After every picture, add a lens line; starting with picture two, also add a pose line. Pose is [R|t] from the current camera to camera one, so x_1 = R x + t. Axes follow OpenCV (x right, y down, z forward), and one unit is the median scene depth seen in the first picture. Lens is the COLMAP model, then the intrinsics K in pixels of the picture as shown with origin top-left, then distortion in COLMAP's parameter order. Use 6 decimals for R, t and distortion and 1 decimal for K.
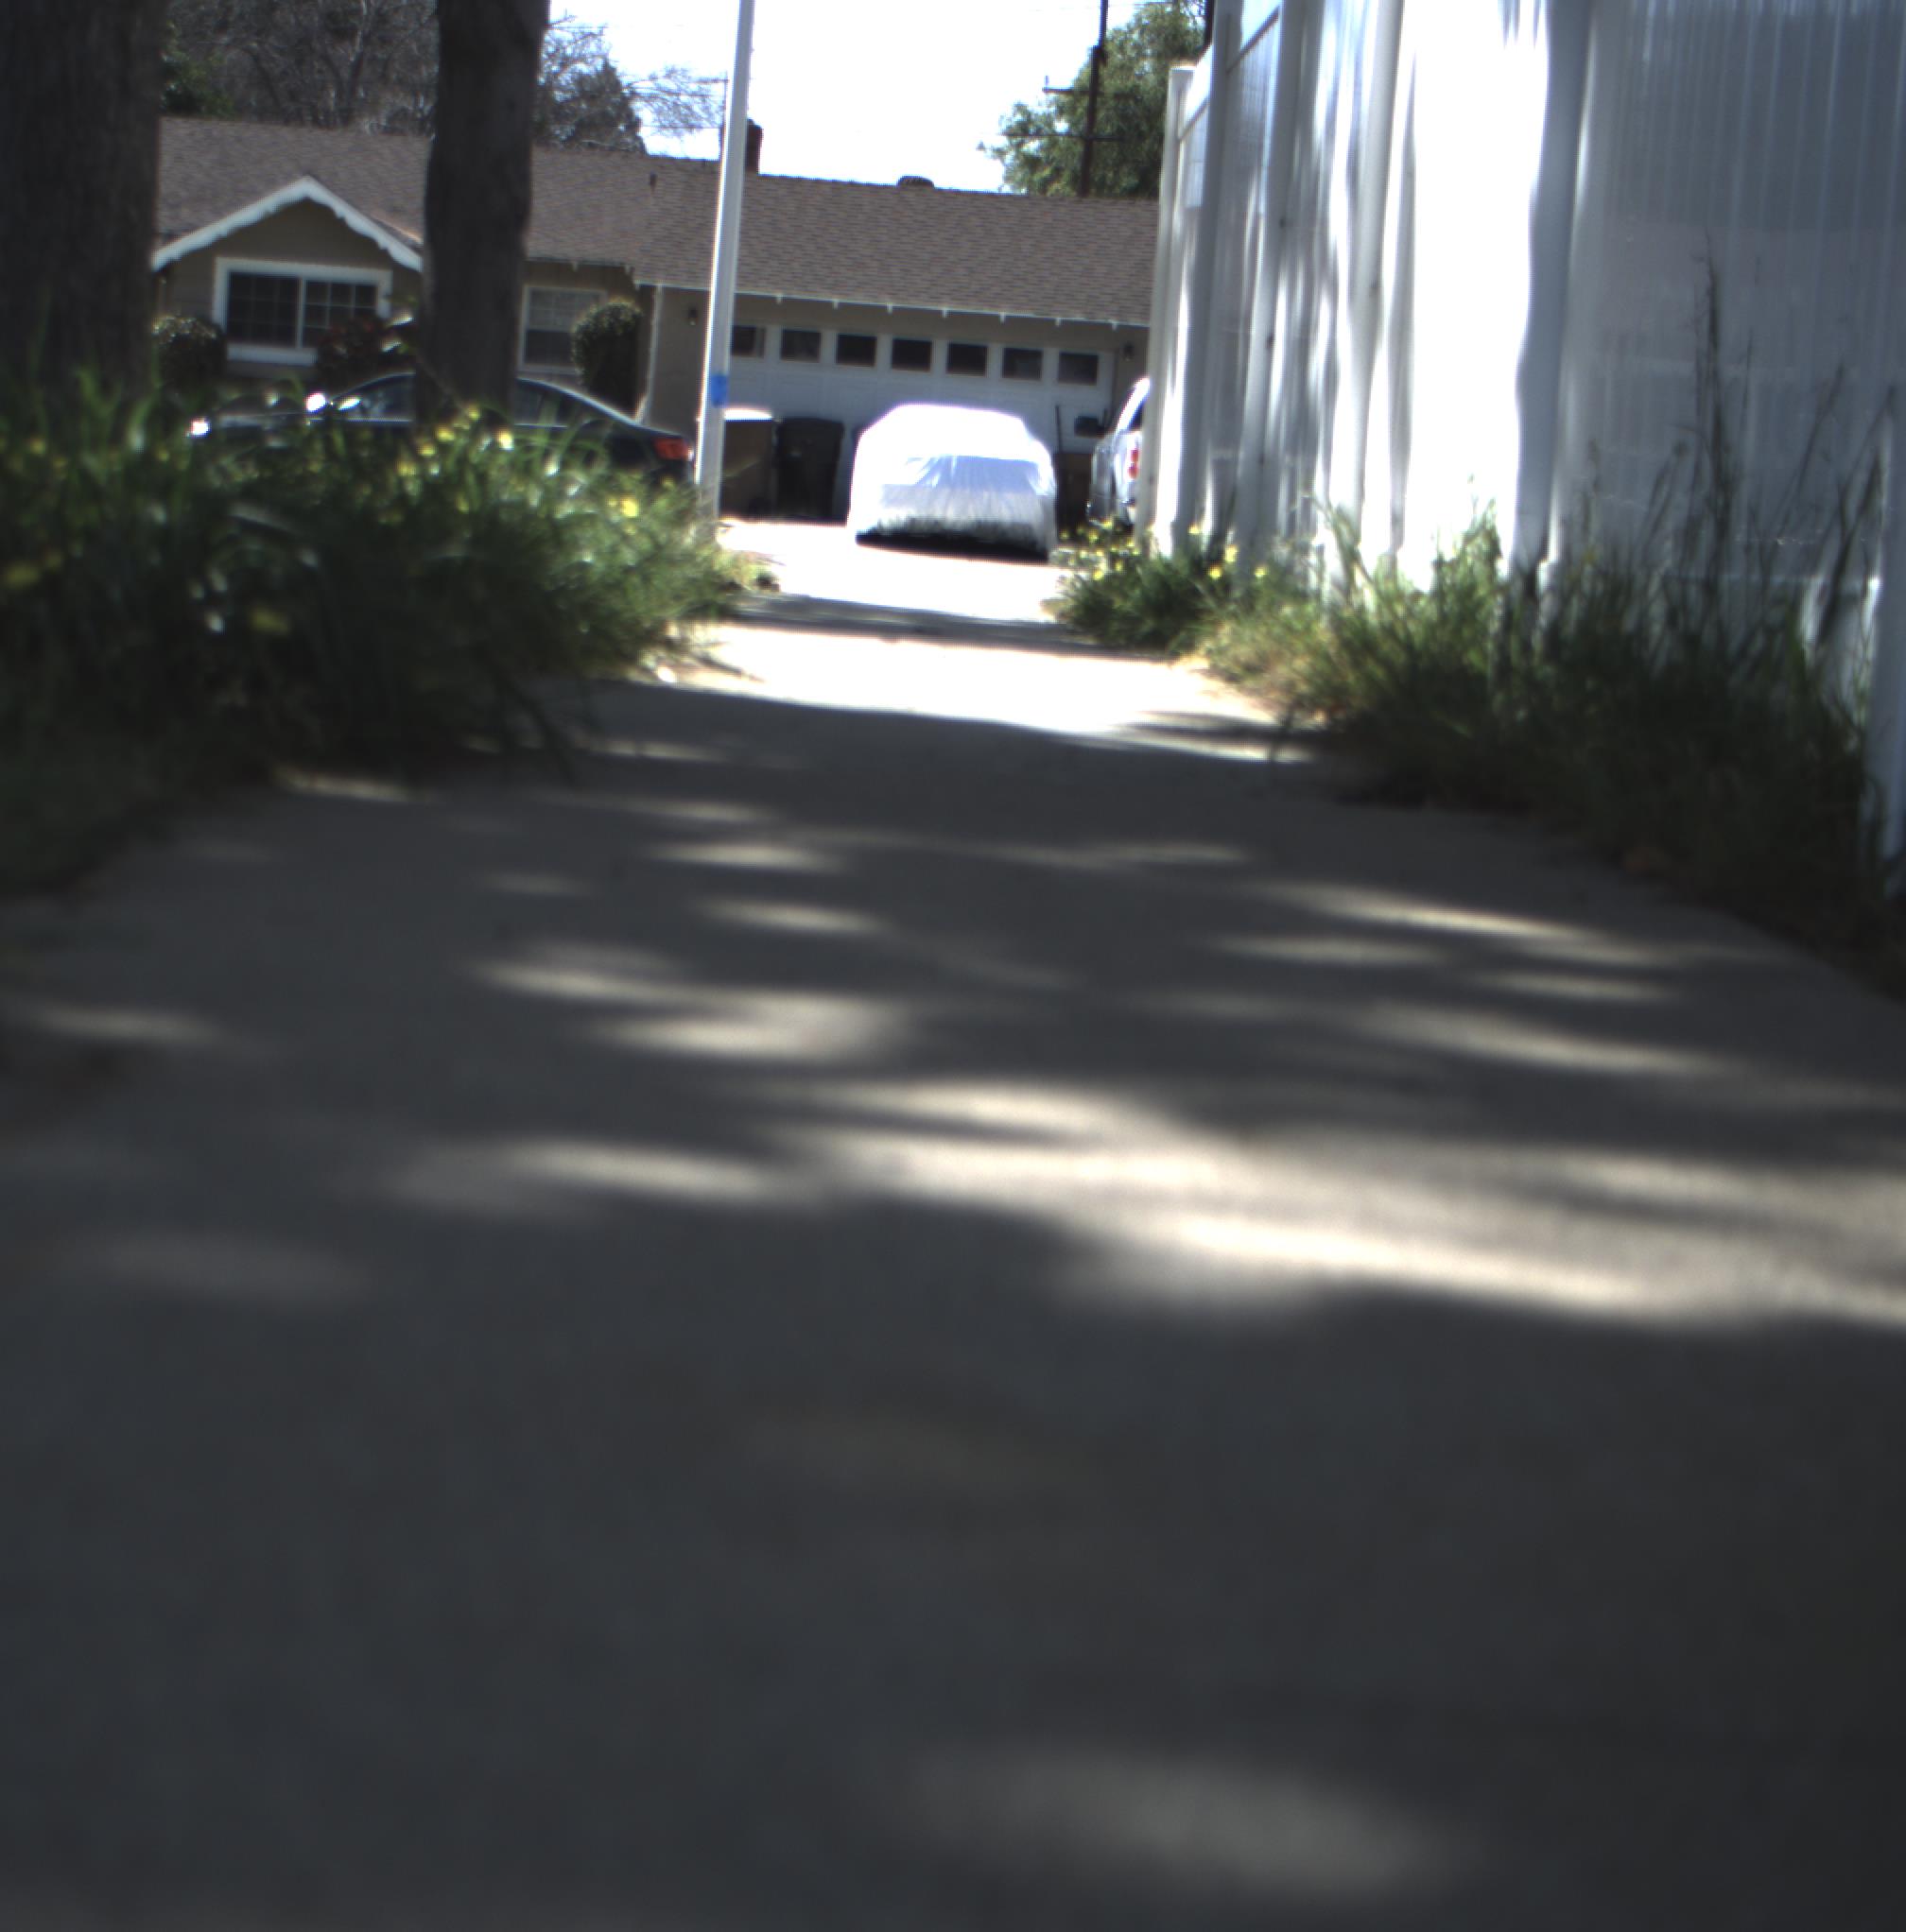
lens RADIAL K [[4289.3, 0, 746.7], [0, 4289.3, 965.5], [0, 0, 1]] dist [-0.184776, 0.896364]
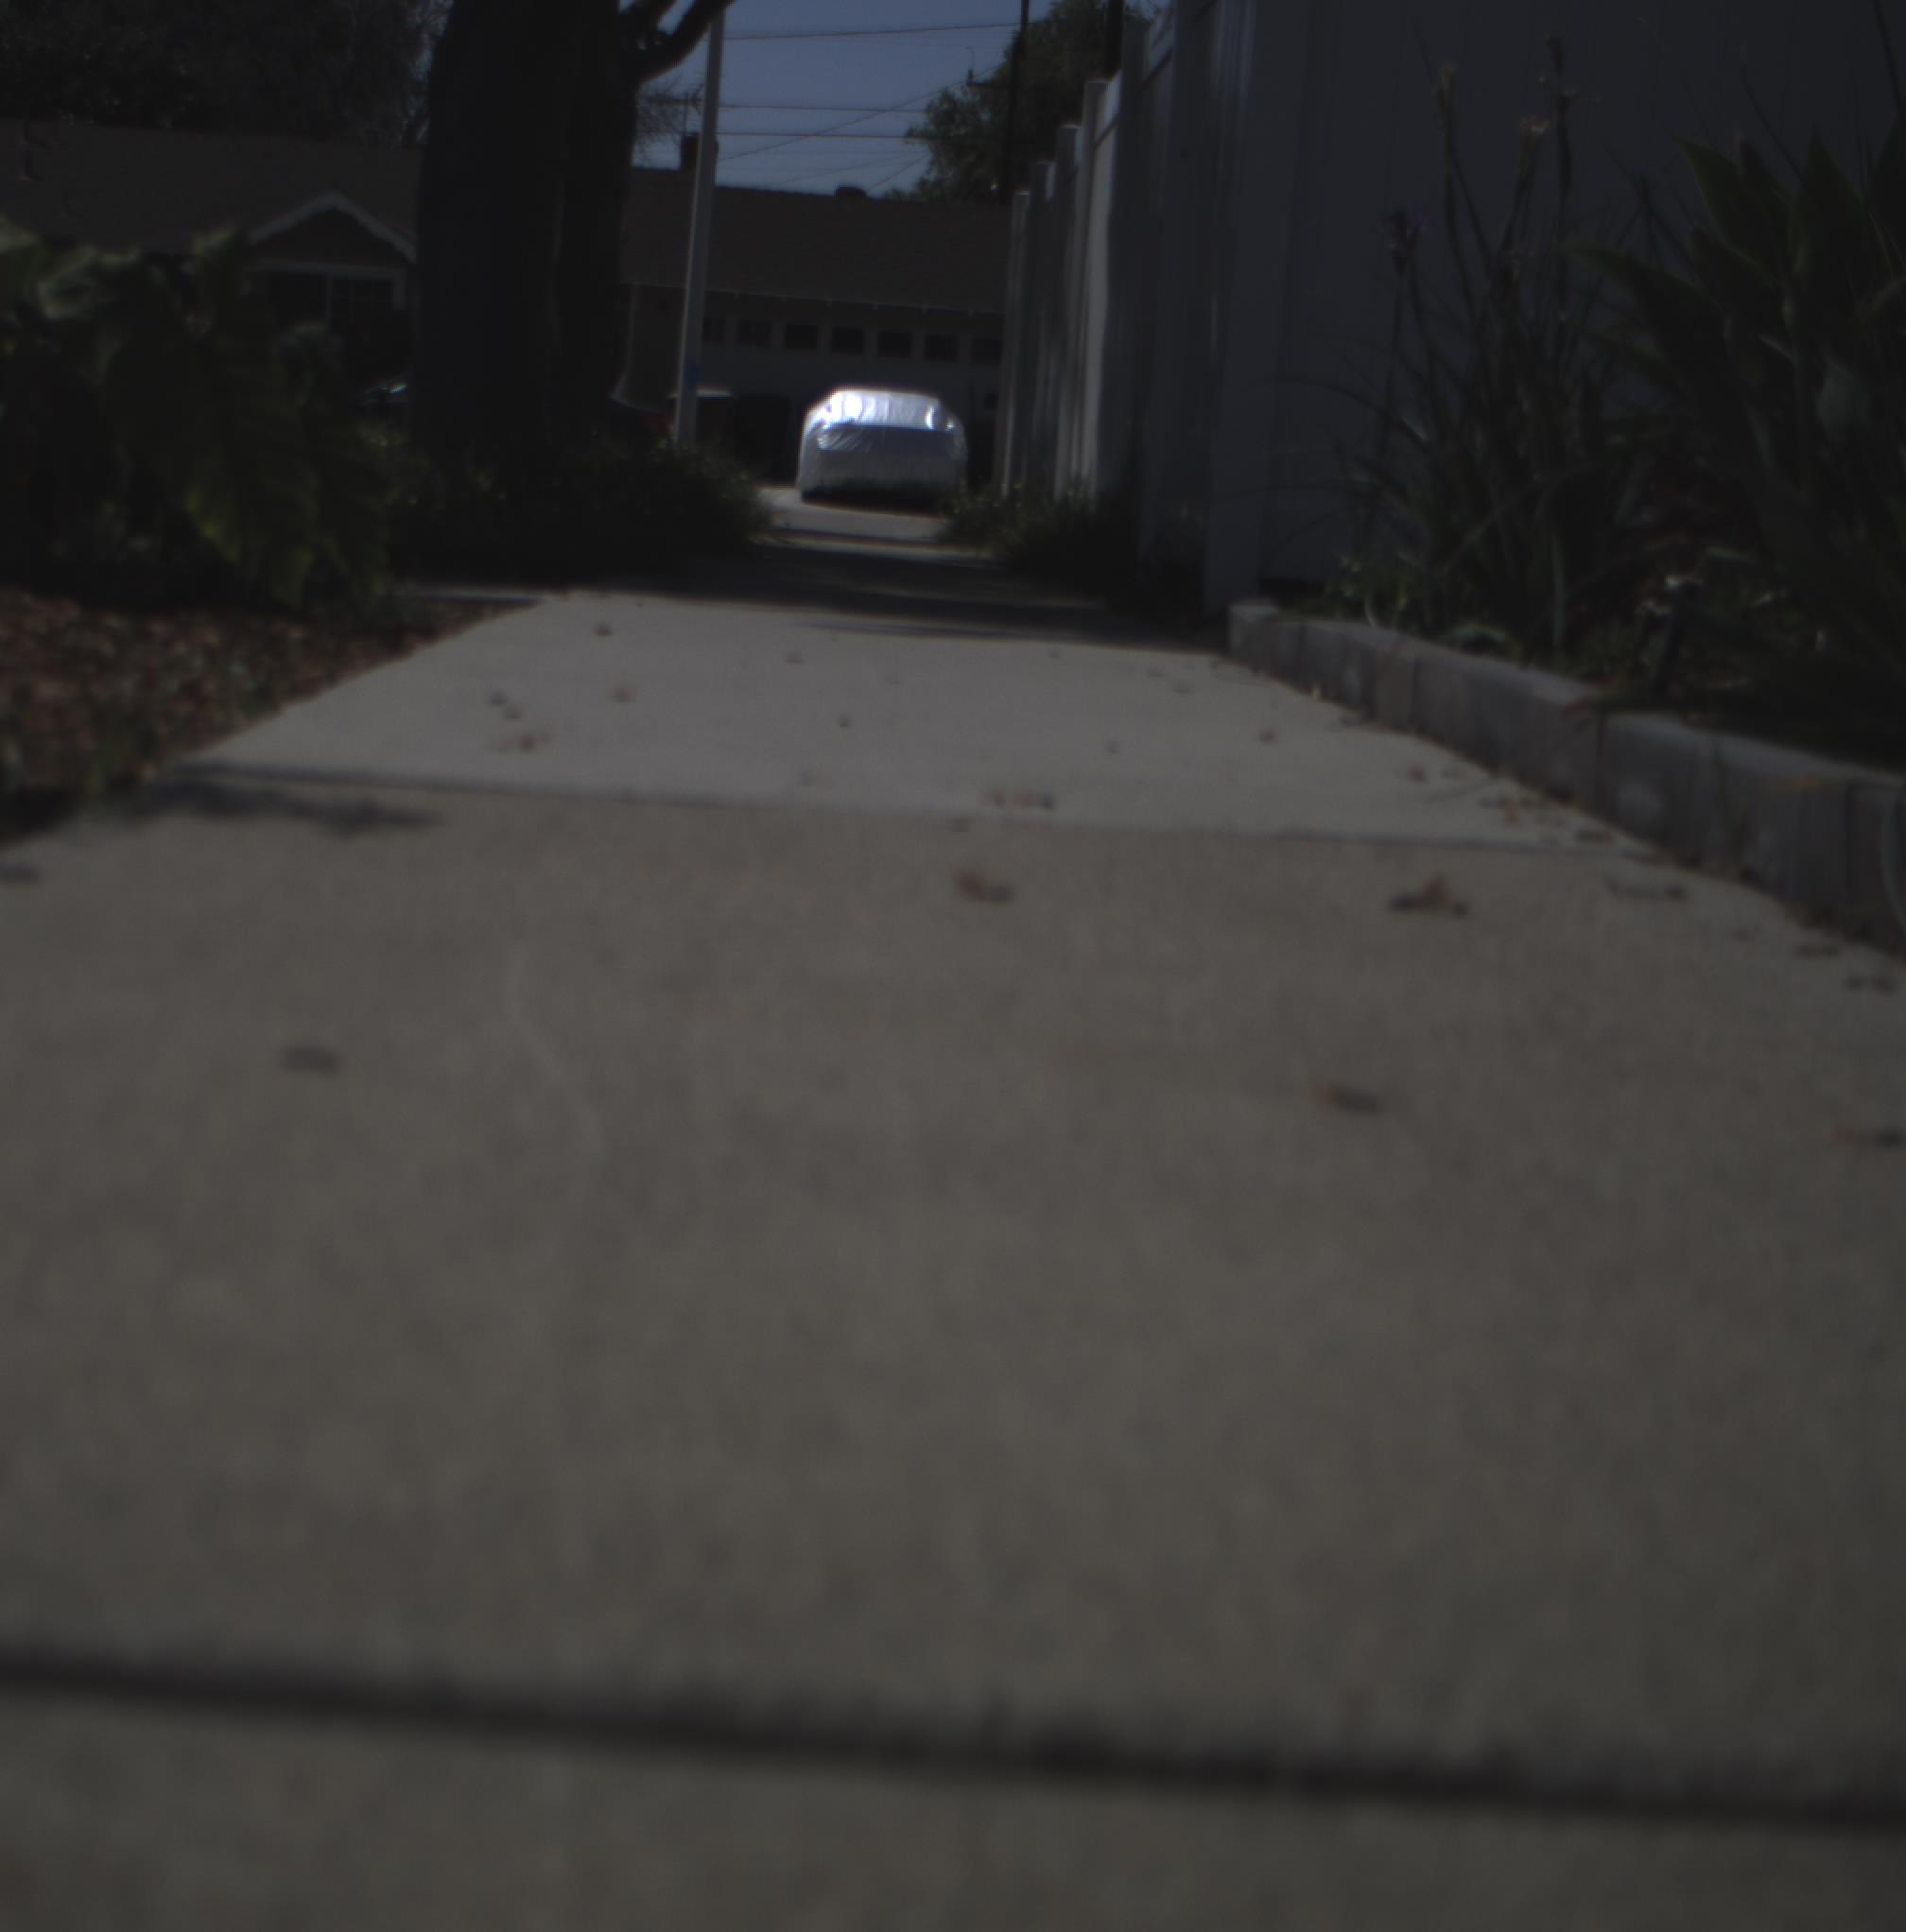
lens RADIAL K [[4289.3, 0, 746.7], [0, 4289.3, 965.5], [0, 0, 1]] dist [-0.184776, 0.896364]
pose [[0.999882, -0.004480, 0.014700, -0.007690], [0.004346, 0.999949, 0.009094, 0.019486], [-0.014740, -0.009029, 0.999851, -0.186537]]
